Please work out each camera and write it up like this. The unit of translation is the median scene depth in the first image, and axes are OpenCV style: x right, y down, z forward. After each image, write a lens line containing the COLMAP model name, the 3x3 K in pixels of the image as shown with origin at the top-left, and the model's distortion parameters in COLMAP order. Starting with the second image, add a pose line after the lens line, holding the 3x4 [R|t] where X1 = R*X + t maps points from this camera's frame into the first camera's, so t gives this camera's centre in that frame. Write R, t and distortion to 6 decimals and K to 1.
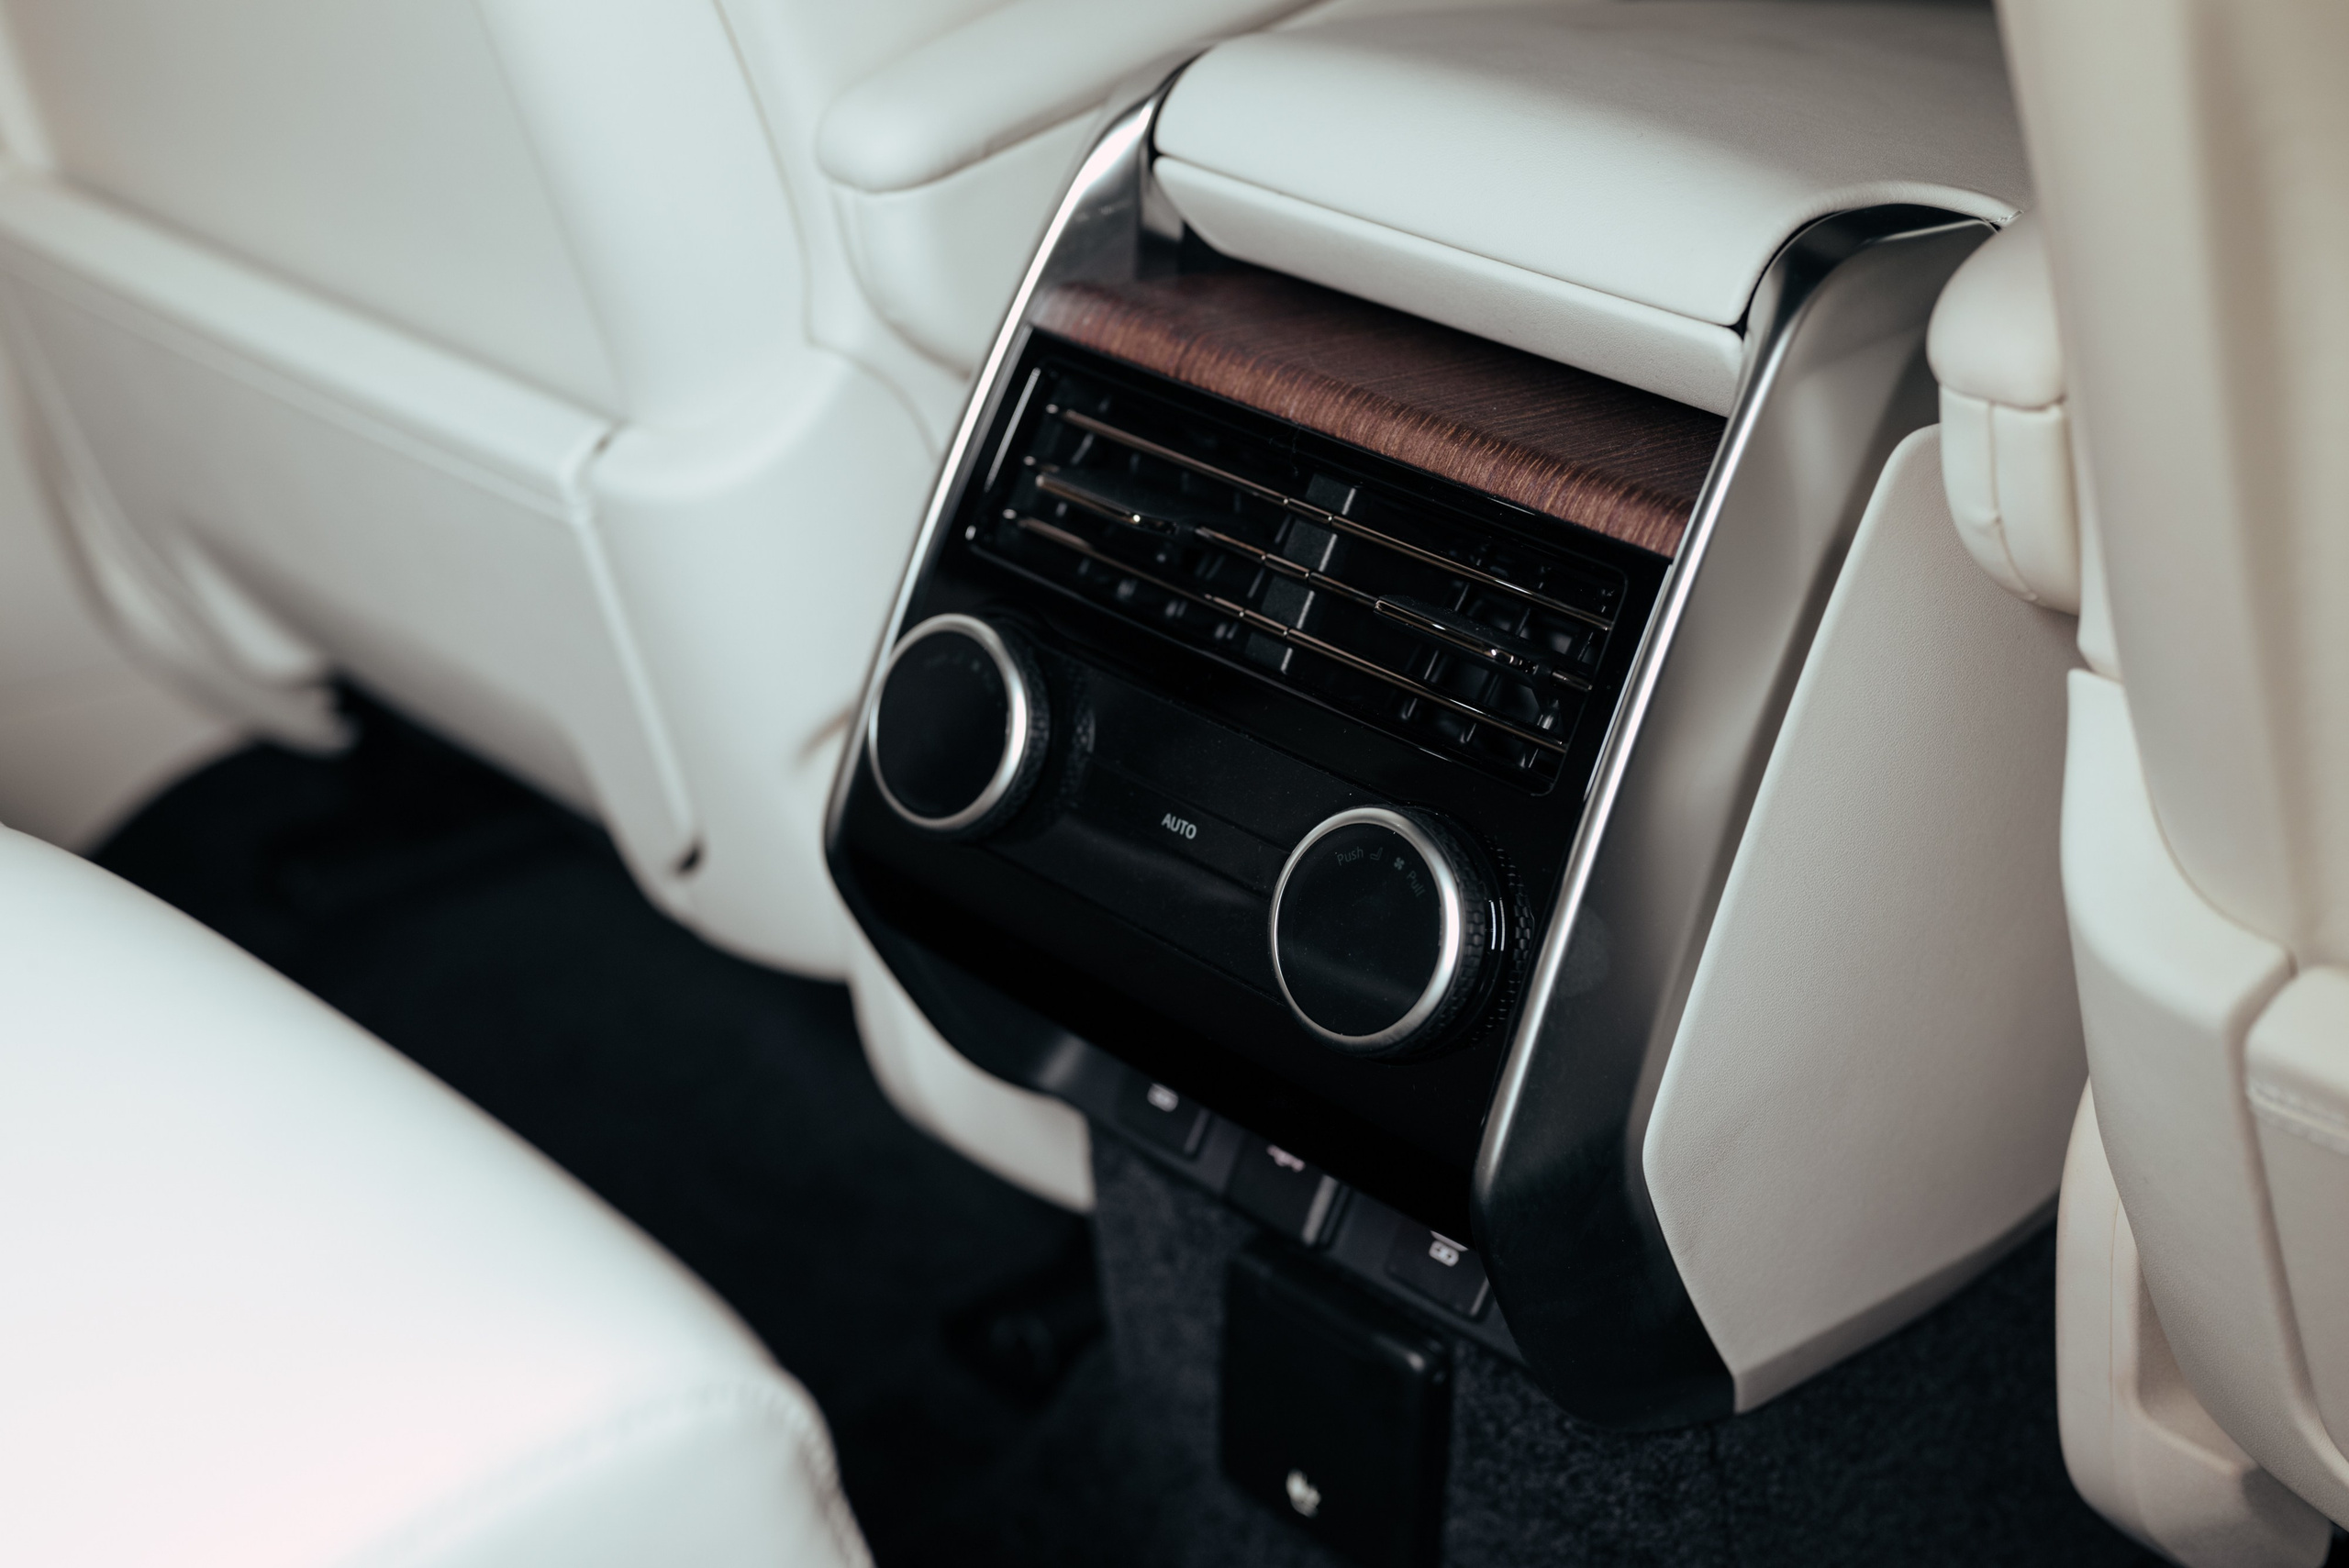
lens RADIAL K [[3233.5, 0, 1174.5], [0, 3233.5, 784.0], [0, 0, 1]] dist [0.008895, 0.078857]
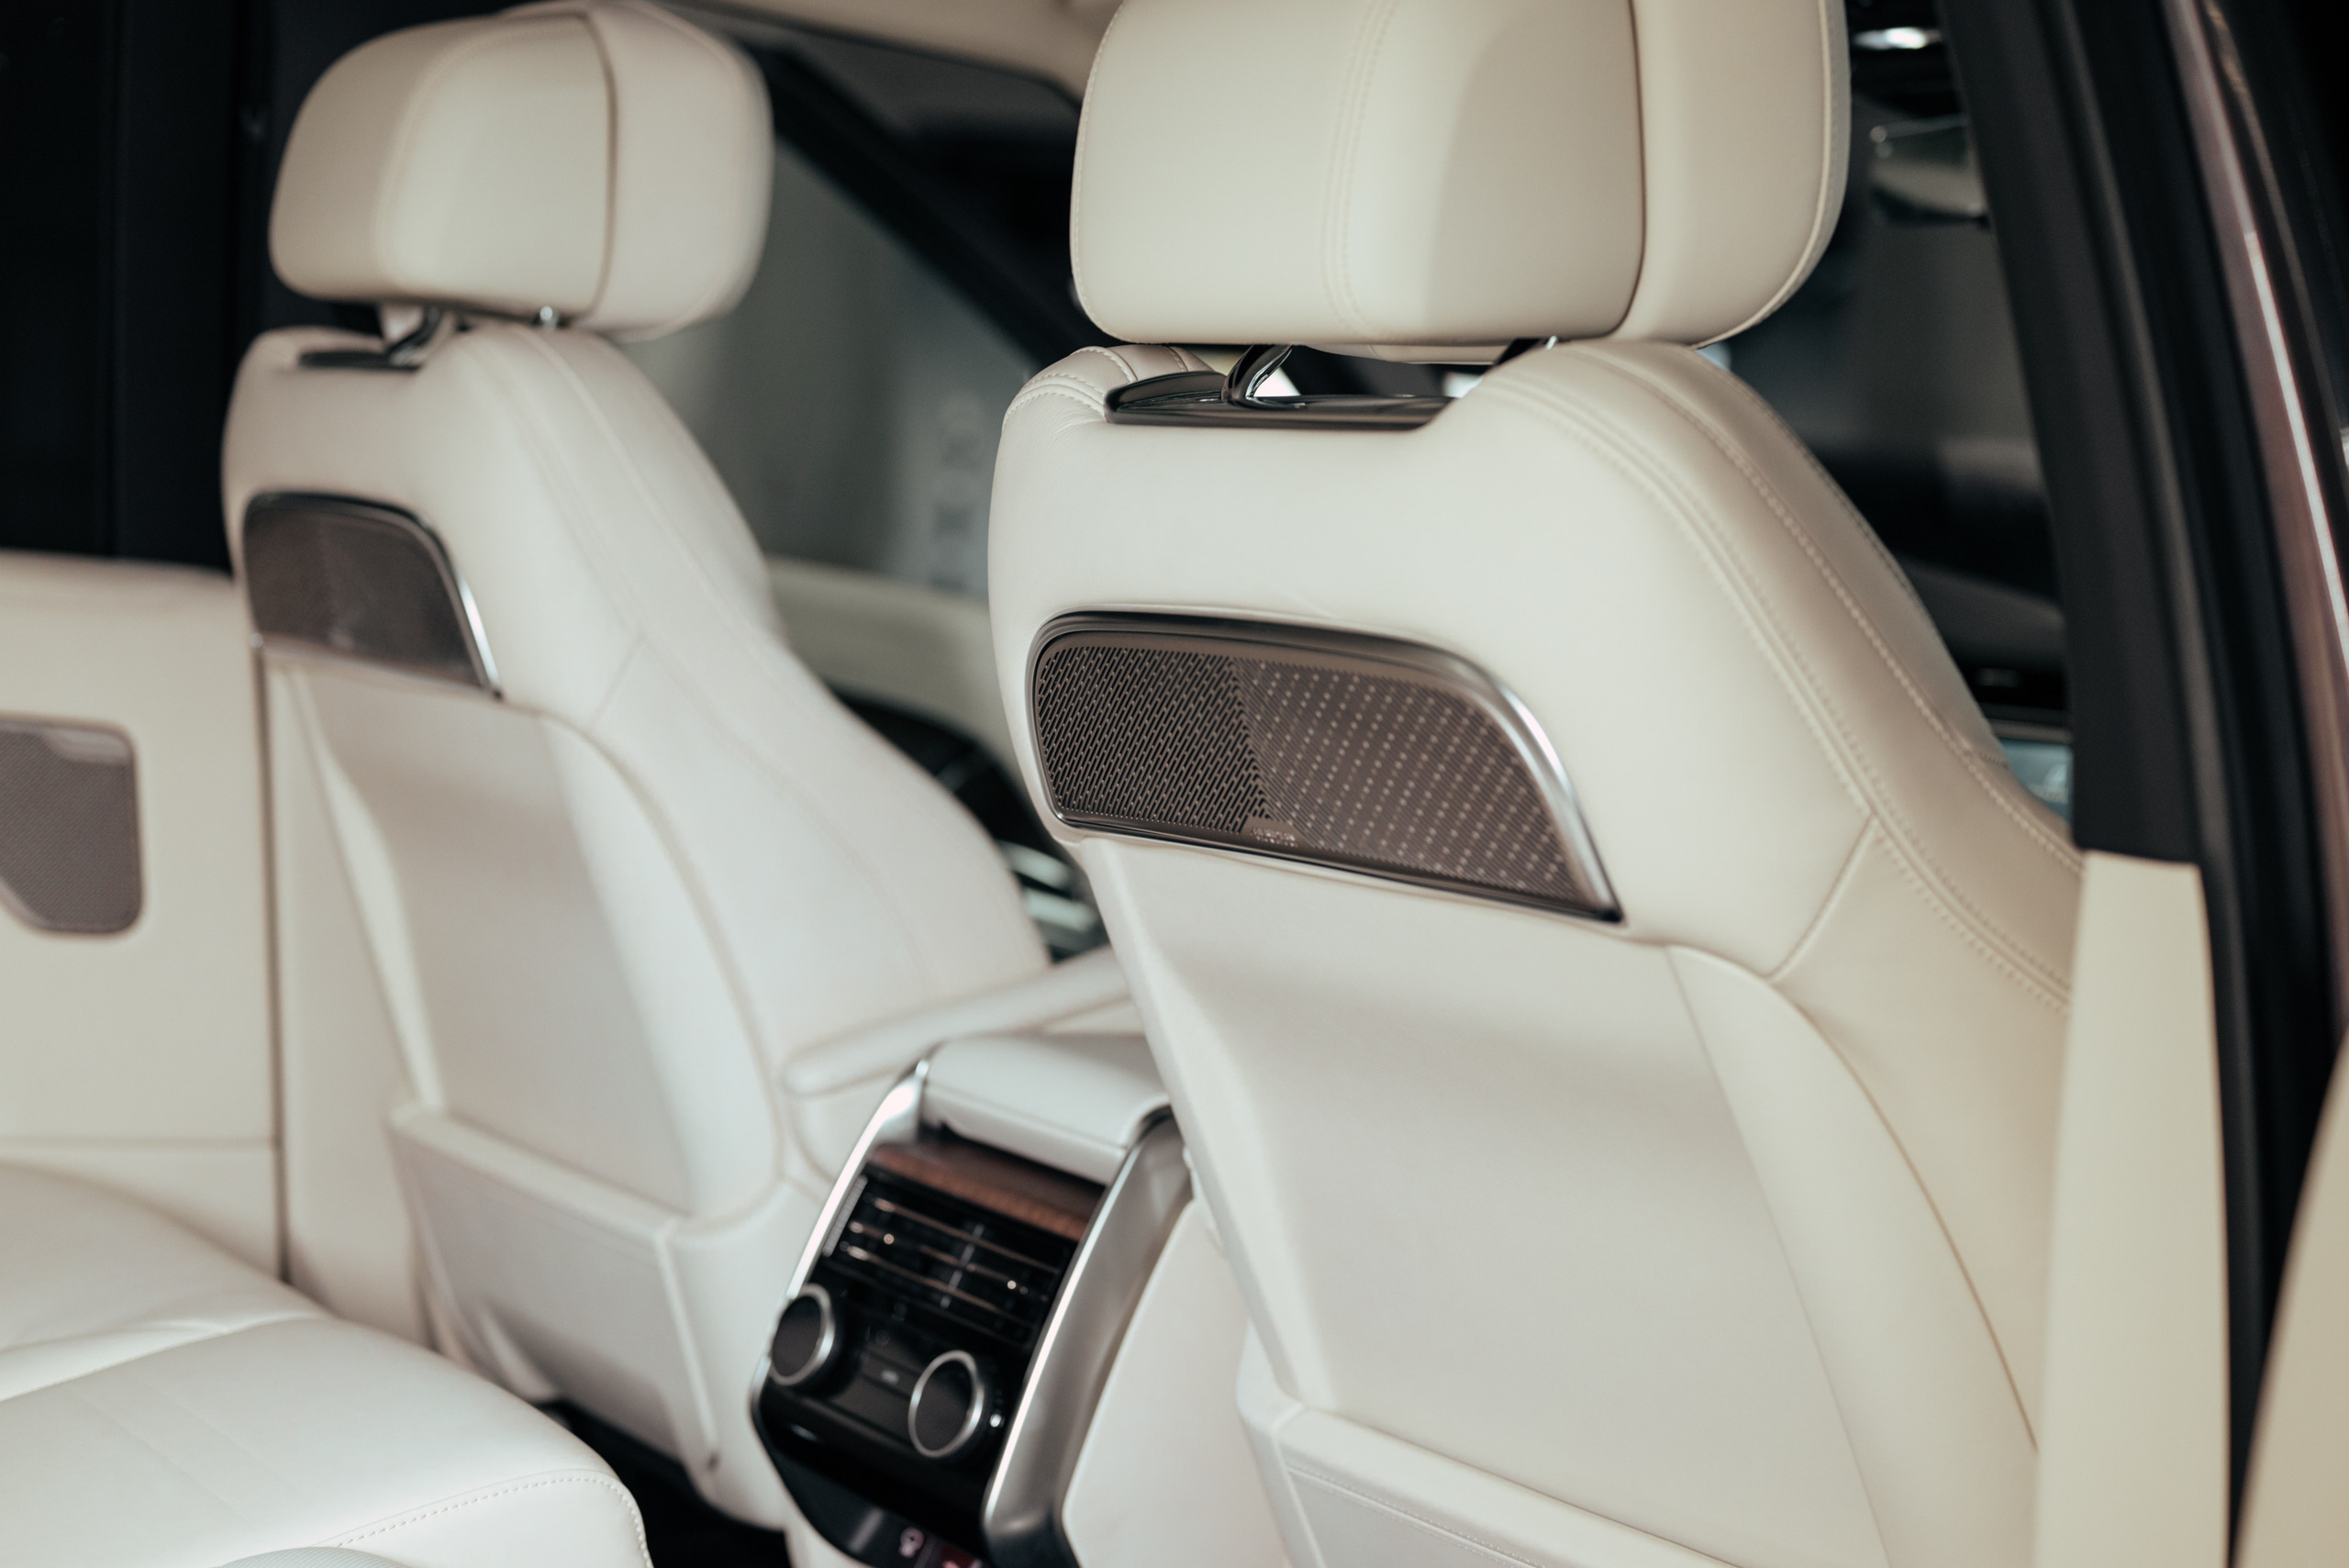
lens RADIAL K [[3233.5, 0, 1174.5], [0, 3233.5, 784.0], [0, 0, 1]] dist [0.008895, 0.078857]
pose [[0.991380, 0.014394, -0.130222, 0.455233], [-0.058505, 0.937979, -0.341720, 0.360589], [0.117227, 0.346393, 0.930736, -1.109470]]
